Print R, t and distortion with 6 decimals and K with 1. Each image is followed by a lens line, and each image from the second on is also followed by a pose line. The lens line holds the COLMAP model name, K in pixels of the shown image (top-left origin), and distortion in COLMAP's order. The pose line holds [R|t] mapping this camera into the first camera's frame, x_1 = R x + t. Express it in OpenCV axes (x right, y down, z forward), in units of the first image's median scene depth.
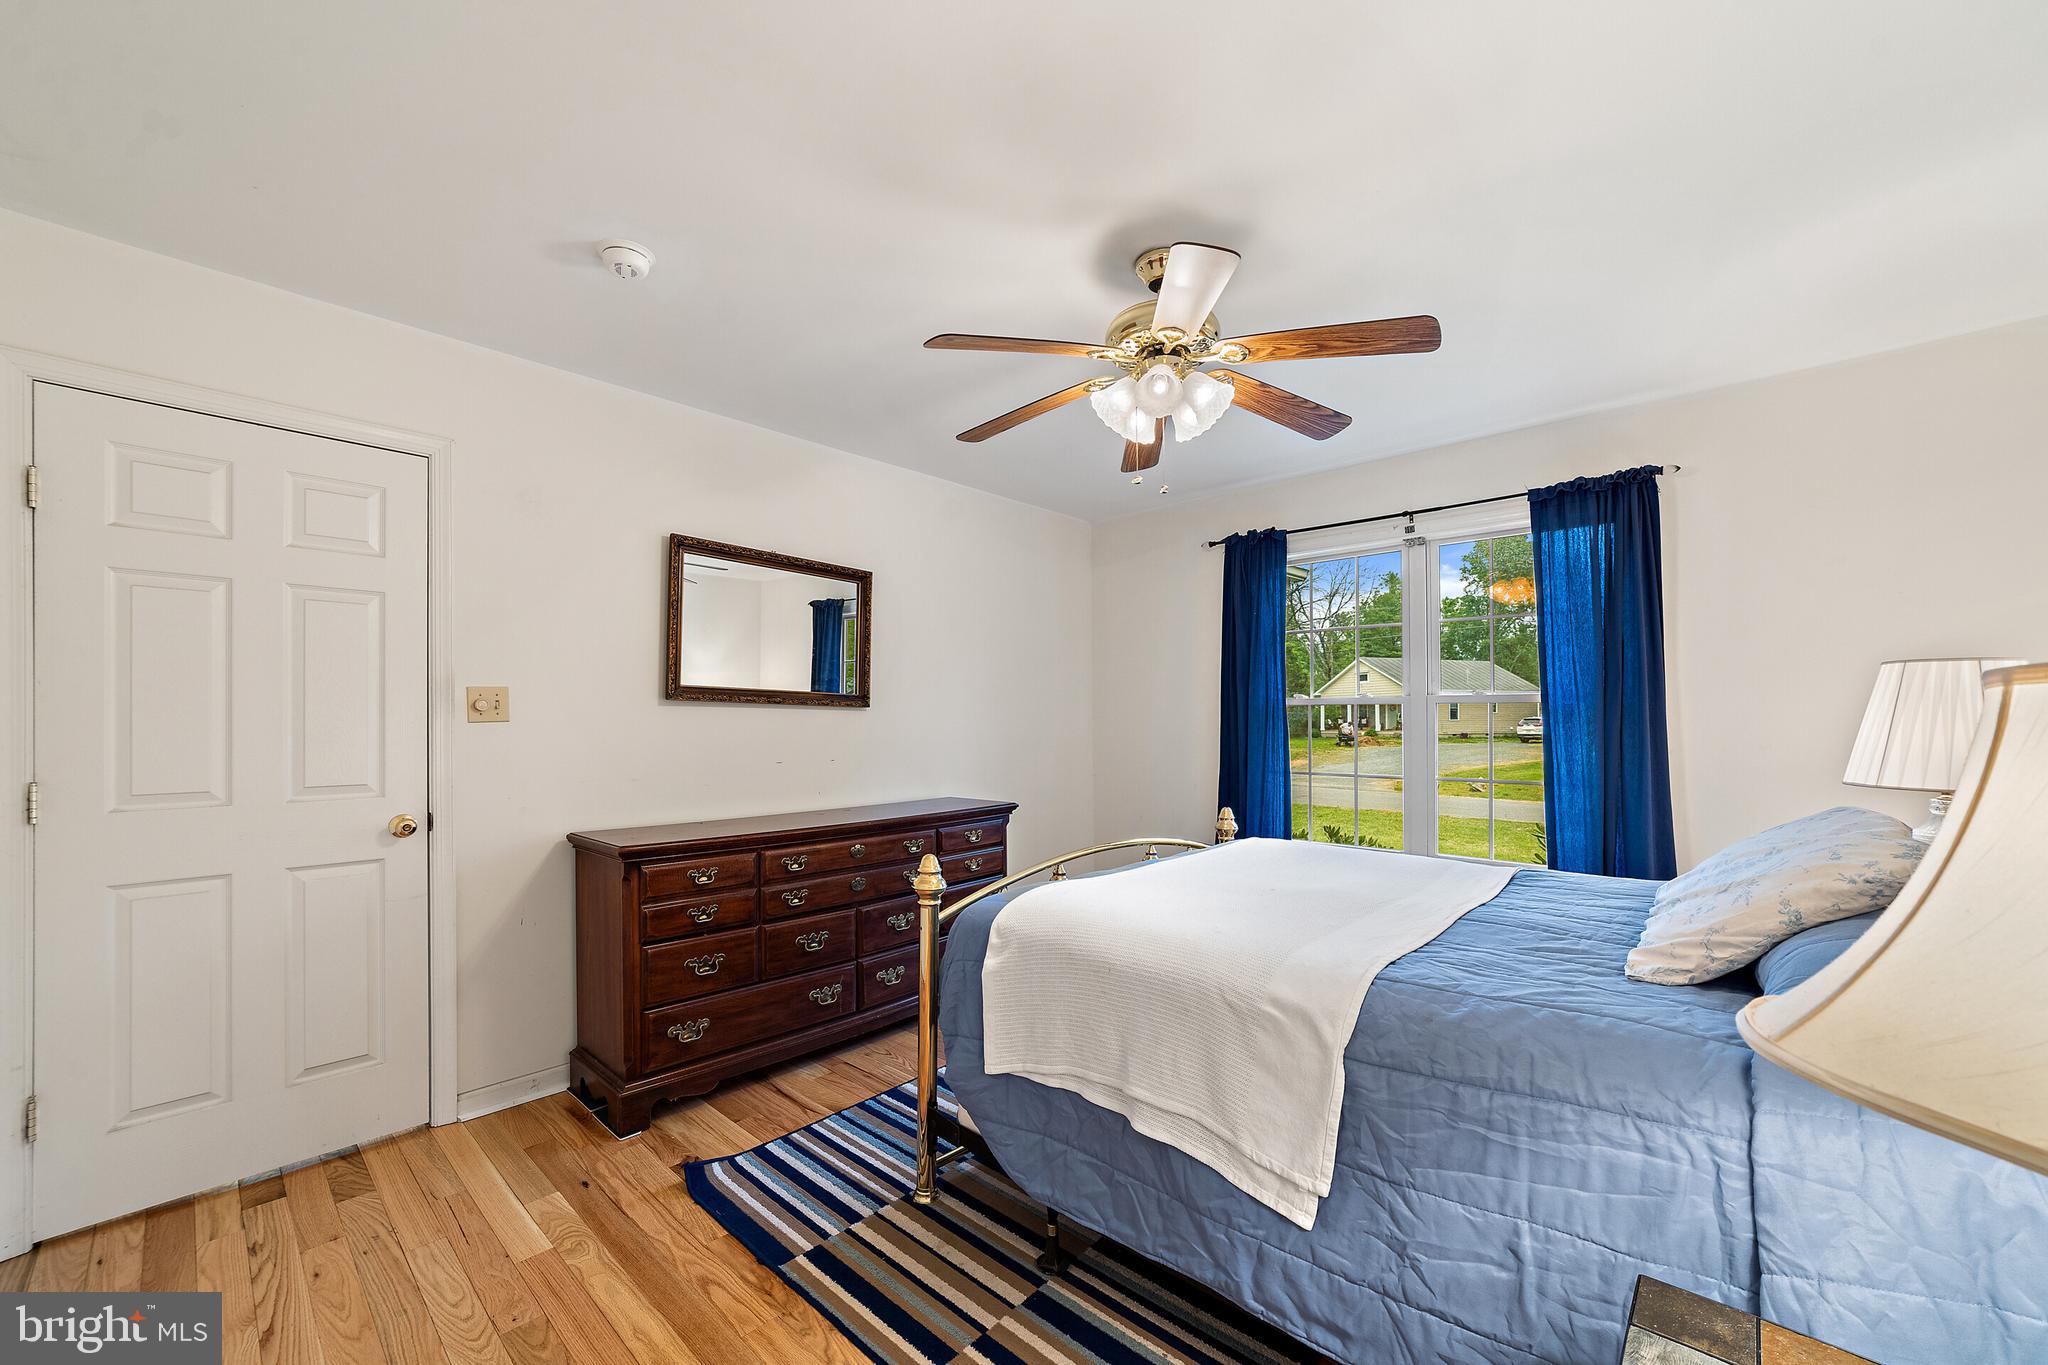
lens RADIAL K [[801.8, 0, 1018.8], [0, 801.8, 678.8], [0, 0, 1]] dist [-0.018217, -0.000021]
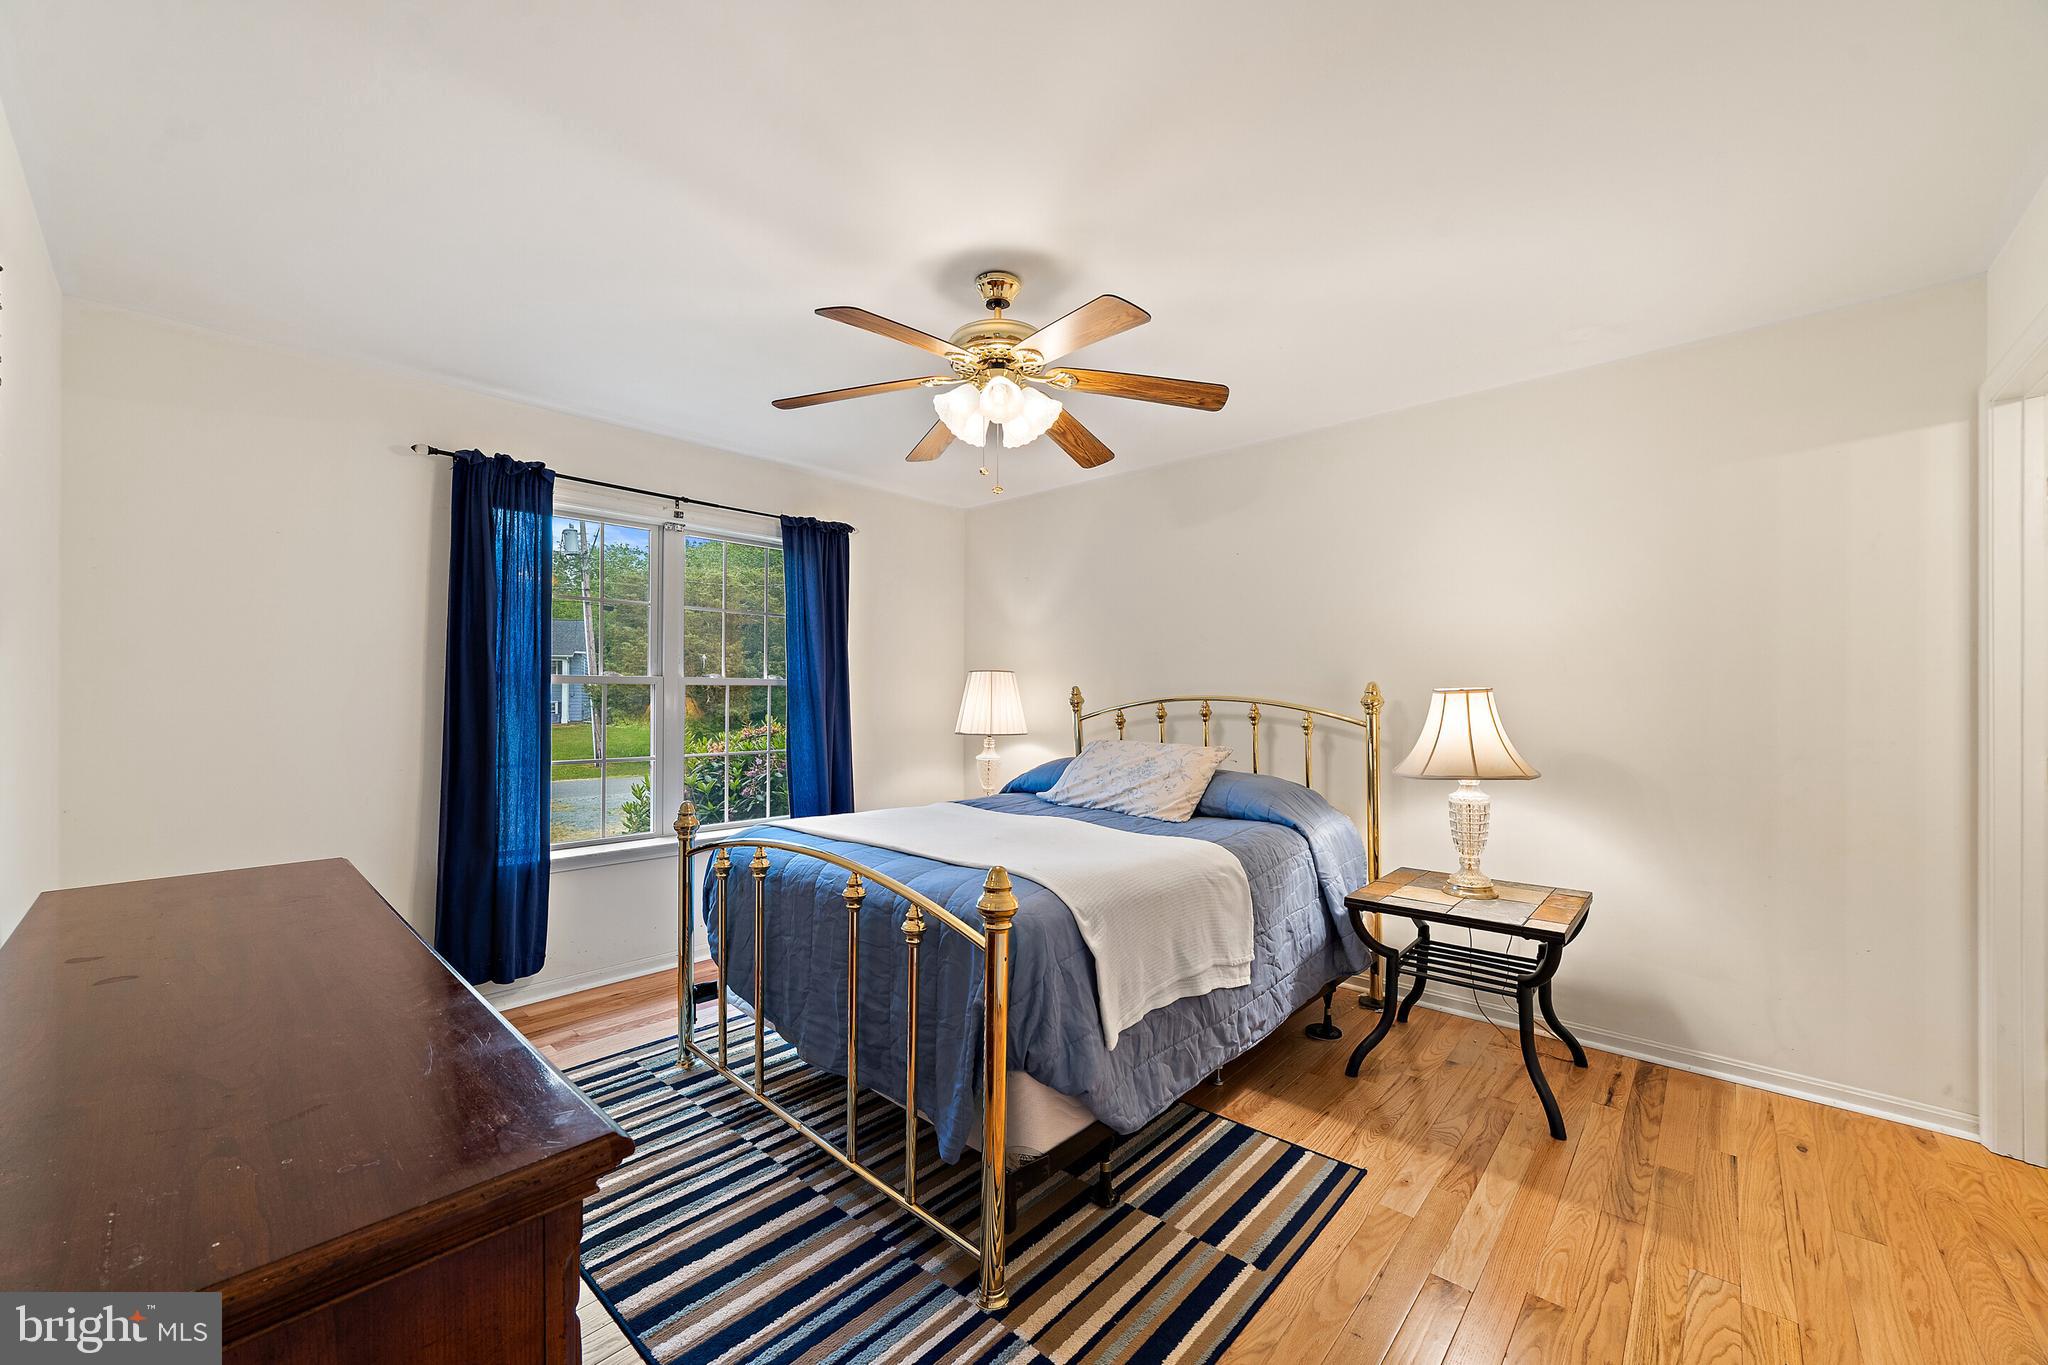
lens RADIAL K [[801.1, 0, 1021.8], [0, 801.1, 664.2], [0, 0, 1]] dist [-0.001601, 0.000030]
pose [[-0.016560, 0.043168, 0.998931, -0.971617], [-0.048565, 0.997854, -0.043926, 0.048970], [-0.998683, -0.049240, -0.014428, 1.038413]]
